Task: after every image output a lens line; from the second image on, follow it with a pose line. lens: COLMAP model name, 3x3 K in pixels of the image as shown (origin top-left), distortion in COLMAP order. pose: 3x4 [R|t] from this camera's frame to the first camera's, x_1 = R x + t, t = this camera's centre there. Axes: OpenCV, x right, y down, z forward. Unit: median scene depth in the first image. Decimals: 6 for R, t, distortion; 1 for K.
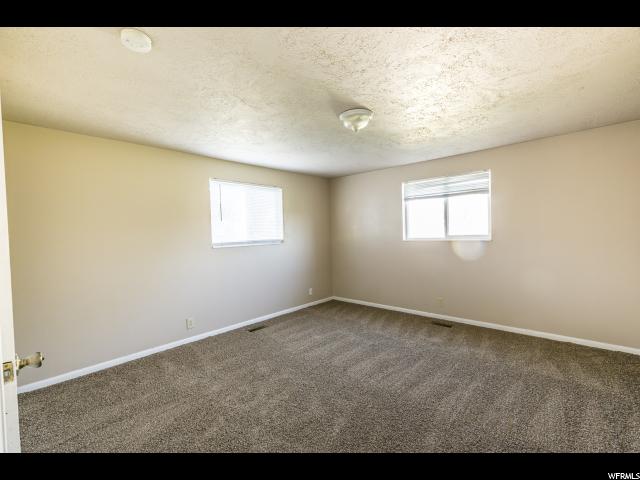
lens RADIAL K [[284.5, 0, 320.7], [0, 284.5, 240.0], [0, 0, 1]] dist [0.027181, 0.000815]
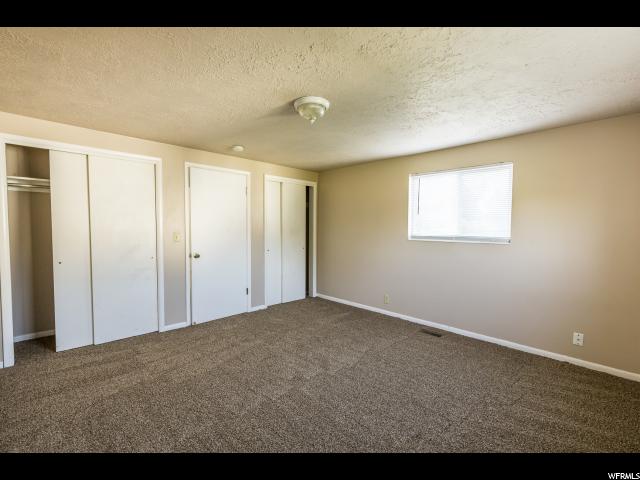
lens RADIAL K [[284.5, 0, 320.8], [0, 284.5, 239.6], [0, 0, 1]] dist [0.027181, 0.000815]
pose [[-0.043770, 0.074199, -0.996282, 0.666638], [-0.030982, 0.996658, 0.075588, -0.042866], [0.998561, 0.034175, -0.041325, 0.672473]]
